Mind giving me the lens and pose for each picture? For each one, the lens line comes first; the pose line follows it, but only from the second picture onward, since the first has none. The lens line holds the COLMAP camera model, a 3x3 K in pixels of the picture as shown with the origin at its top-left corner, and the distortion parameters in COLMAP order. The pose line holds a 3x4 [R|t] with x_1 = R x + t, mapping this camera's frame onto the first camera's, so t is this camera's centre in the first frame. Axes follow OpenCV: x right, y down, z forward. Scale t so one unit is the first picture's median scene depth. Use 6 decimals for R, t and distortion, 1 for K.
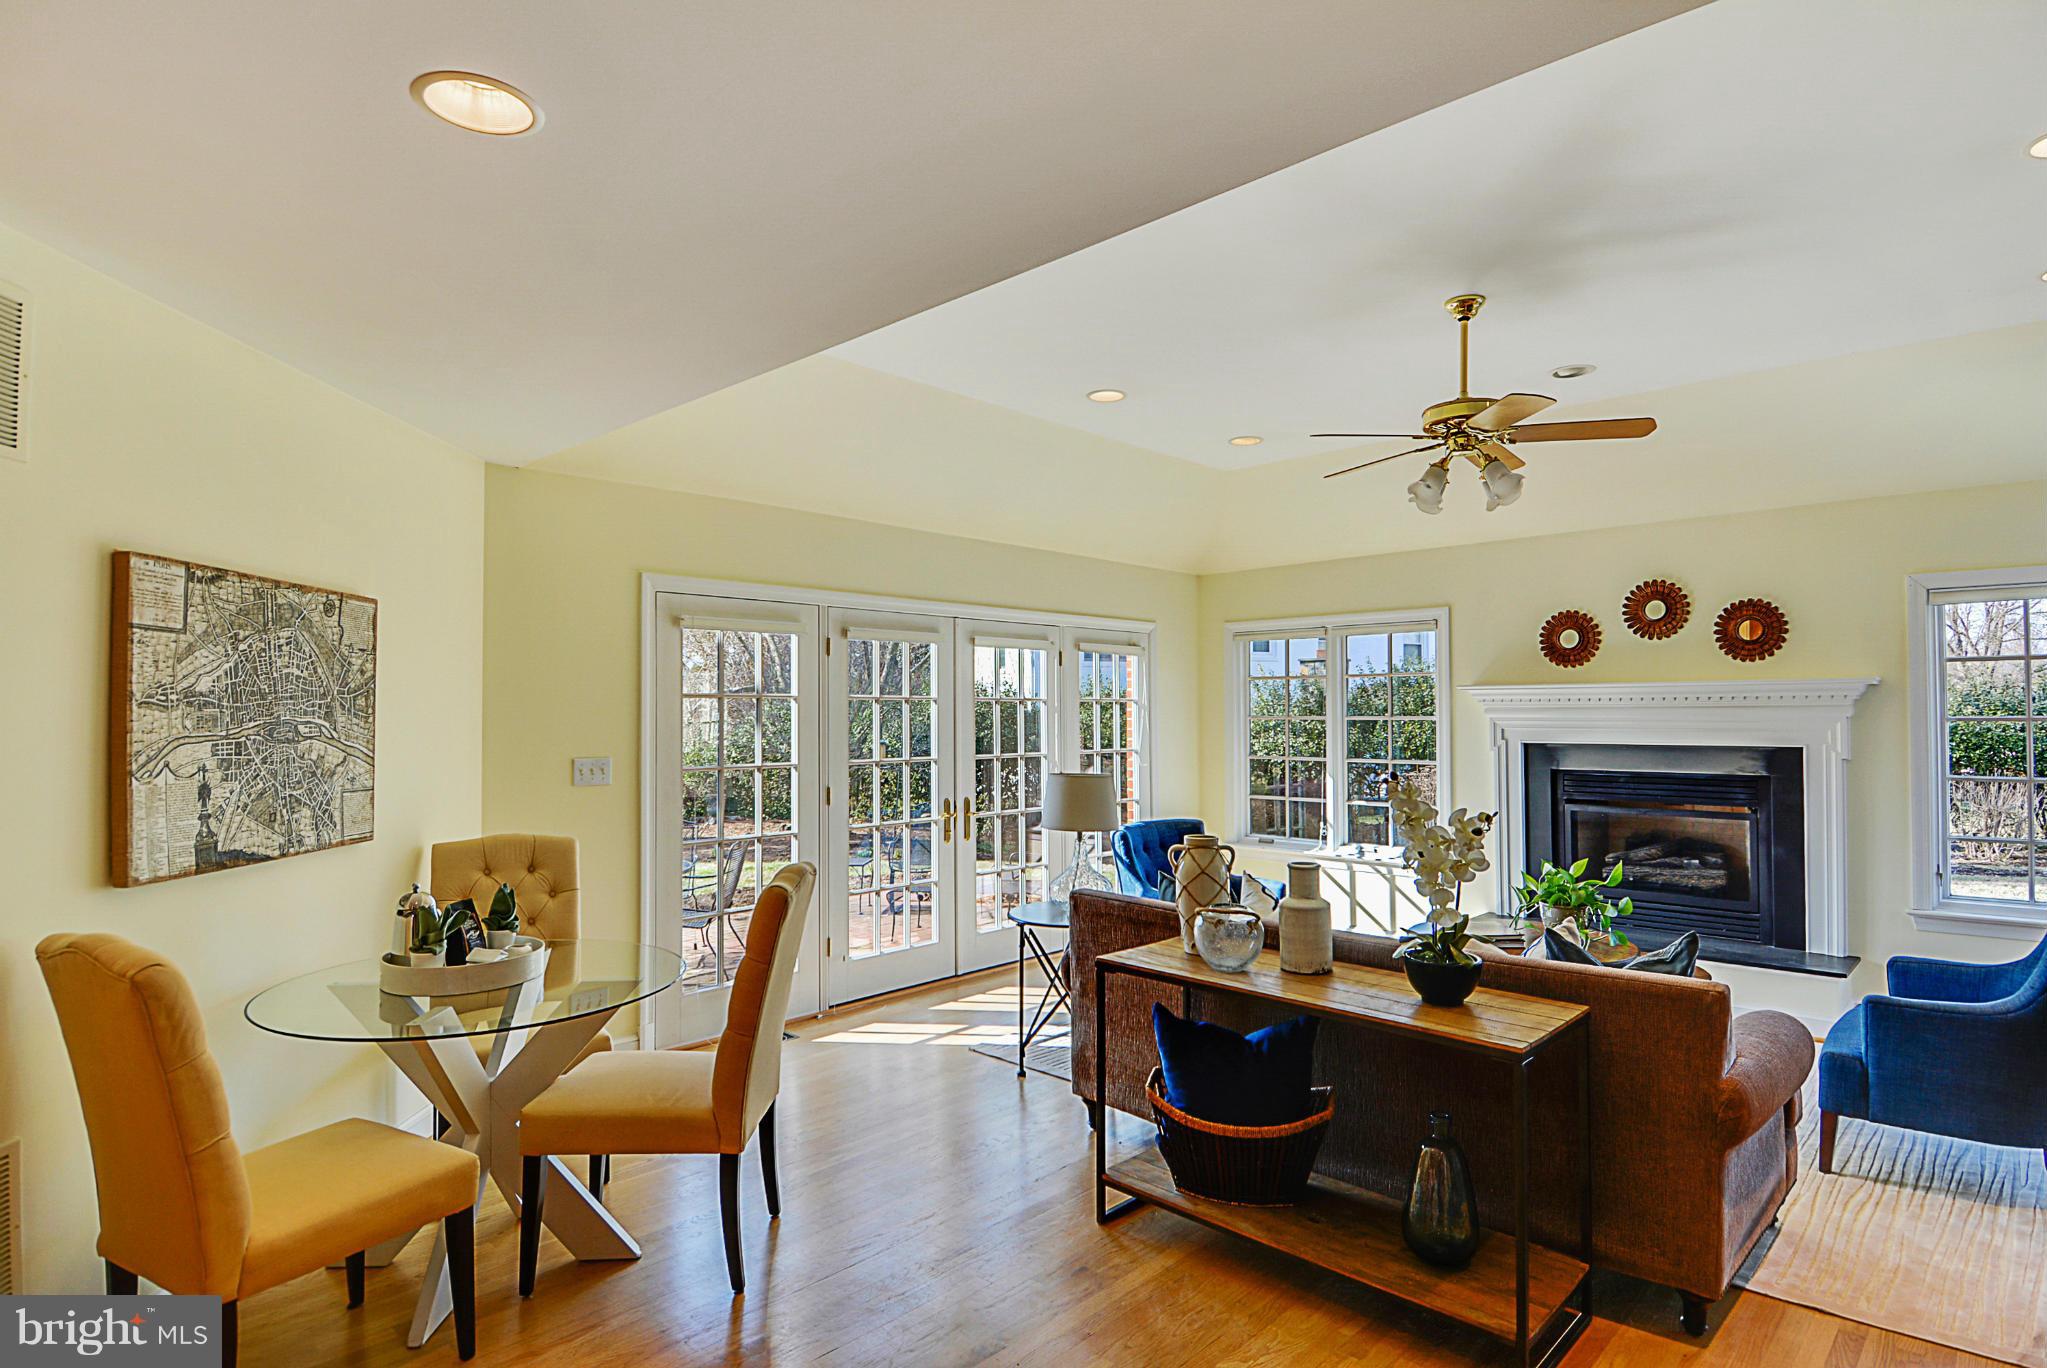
lens RADIAL K [[1092.8, 0, 1025.4], [0, 1092.8, 672.1], [0, 0, 1]] dist [-0.001757, -0.000514]
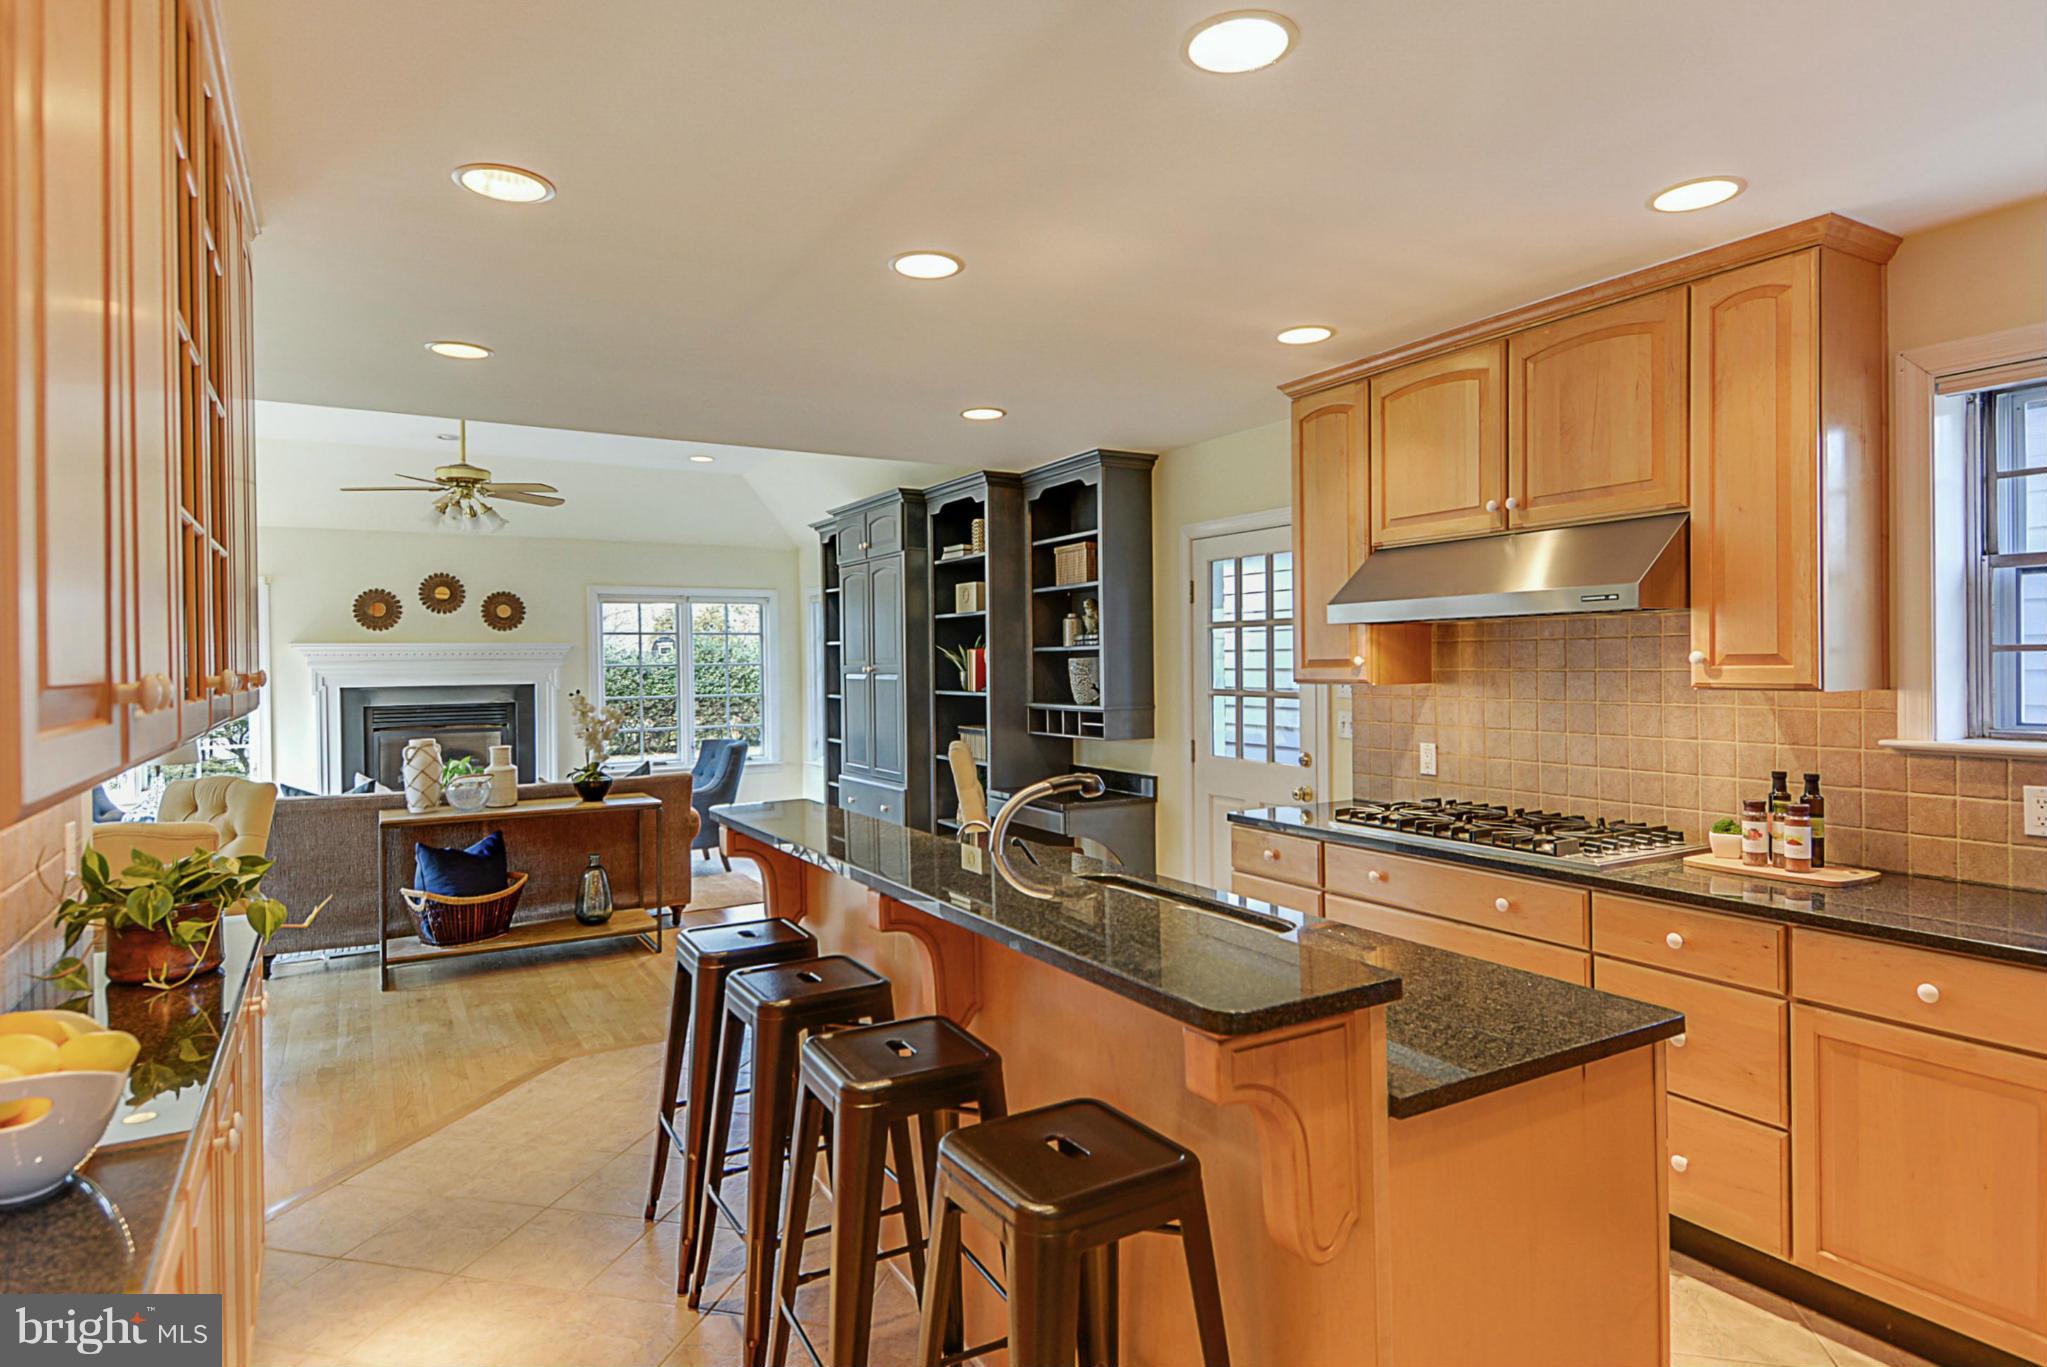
lens RADIAL K [[1115.1, 0, 1023.5], [0, 1115.1, 683.5], [0, 0, 1]] dist [0.087617, -0.000031]
pose [[0.268423, -0.022429, 0.963040, -0.692399], [-0.025861, 0.999201, 0.030480, -0.003158], [-0.962954, -0.033087, 0.267629, -0.165547]]
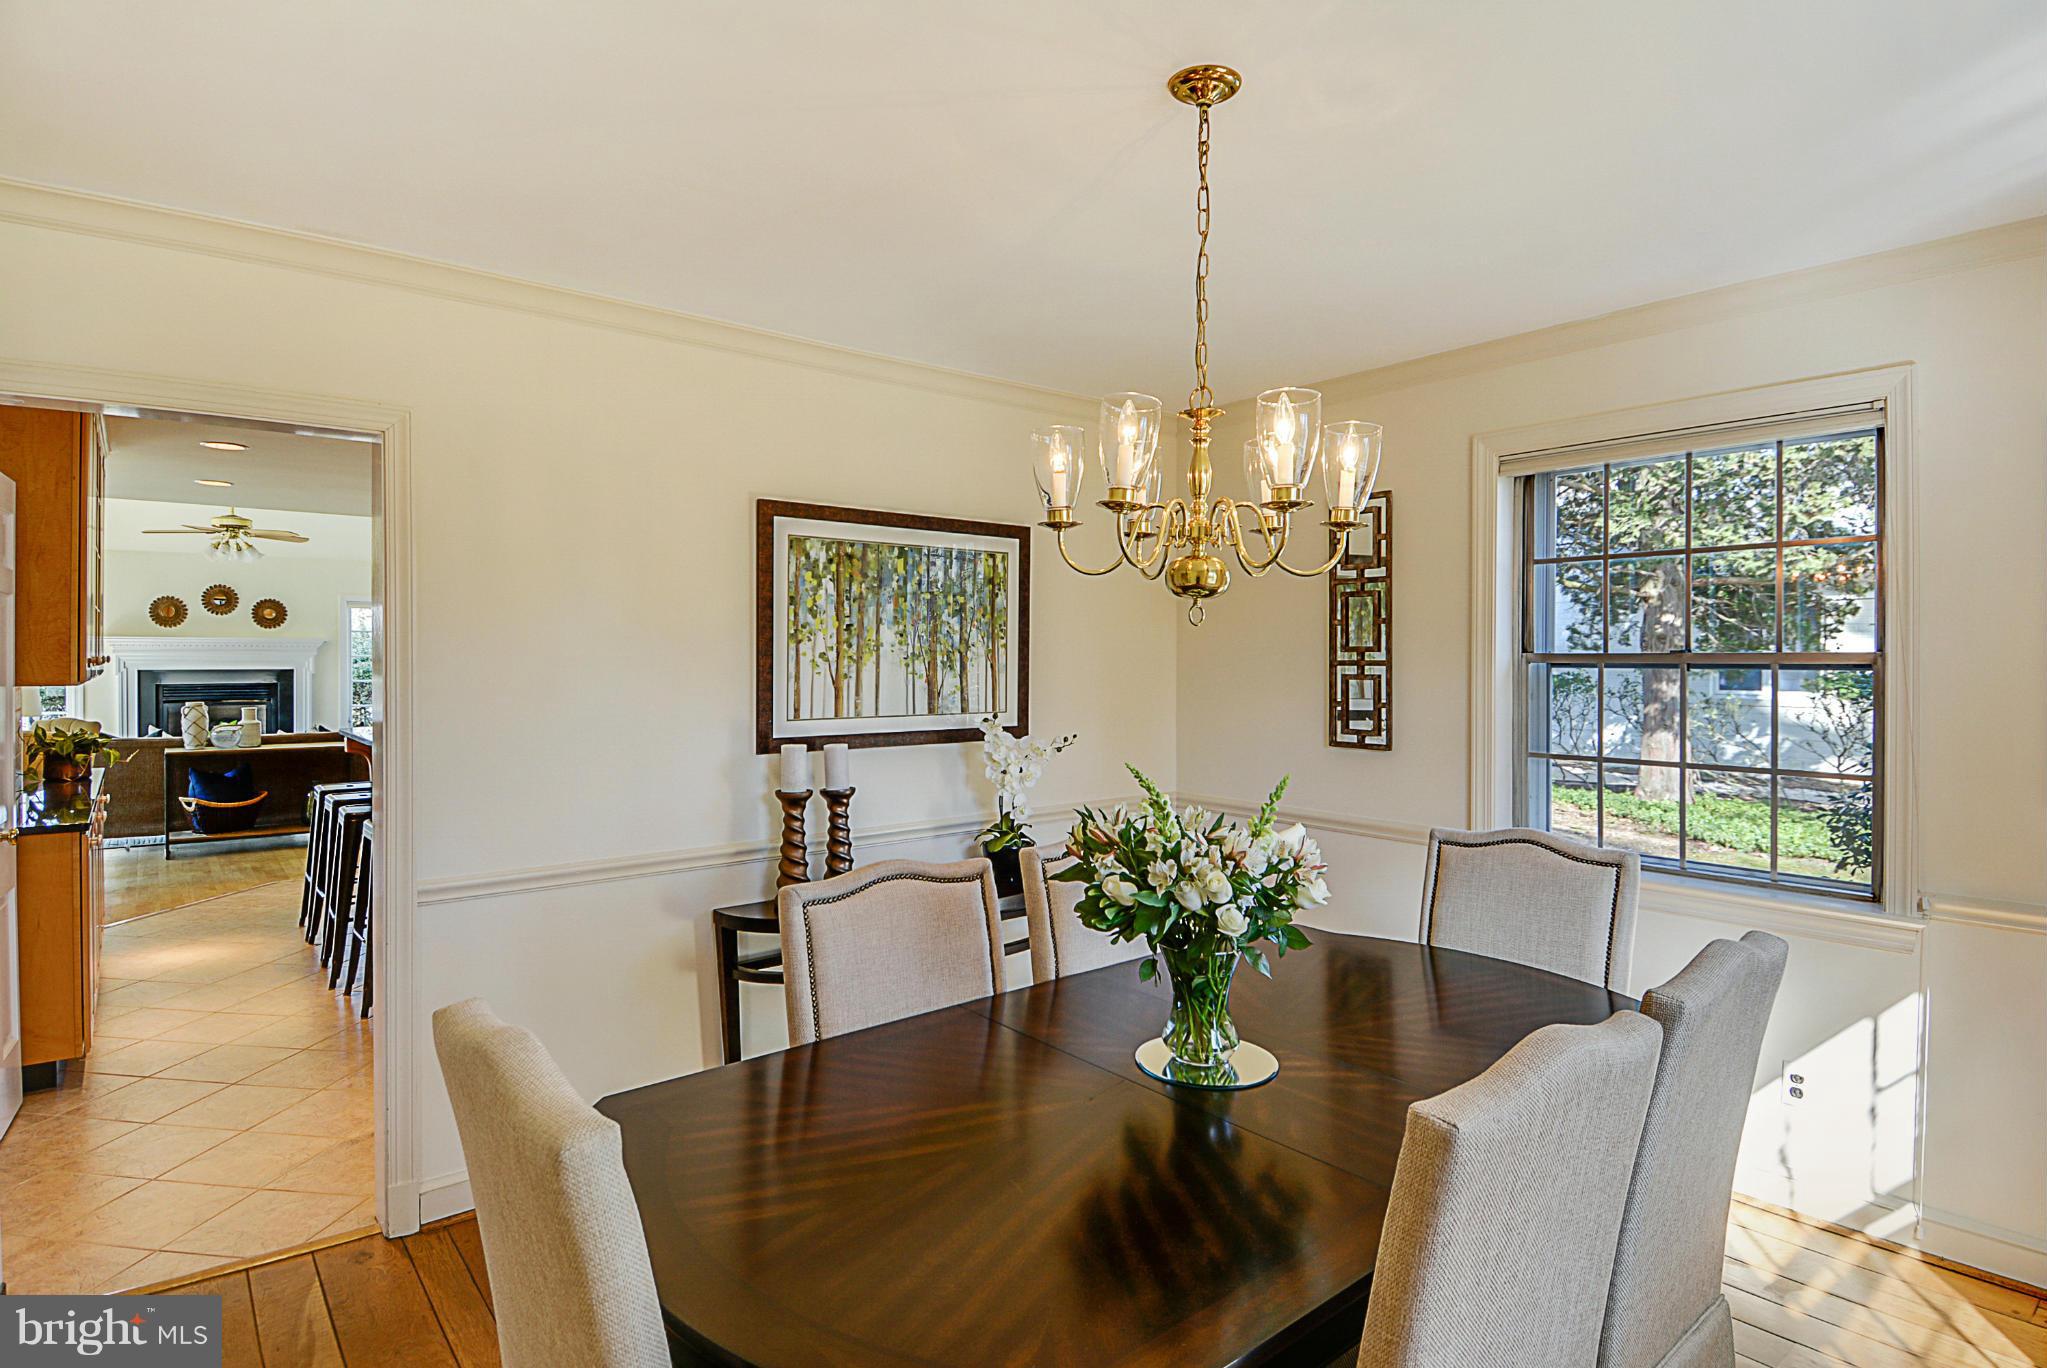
lens RADIAL K [[1092.8, 0, 1025.4], [0, 1092.8, 672.1], [0, 0, 1]] dist [-0.001757, -0.000514]
pose [[0.122484, -0.011246, 0.992407, -1.170943], [-0.040703, 0.999038, 0.016344, -0.018876], [-0.991636, -0.042396, 0.121908, -0.656913]]
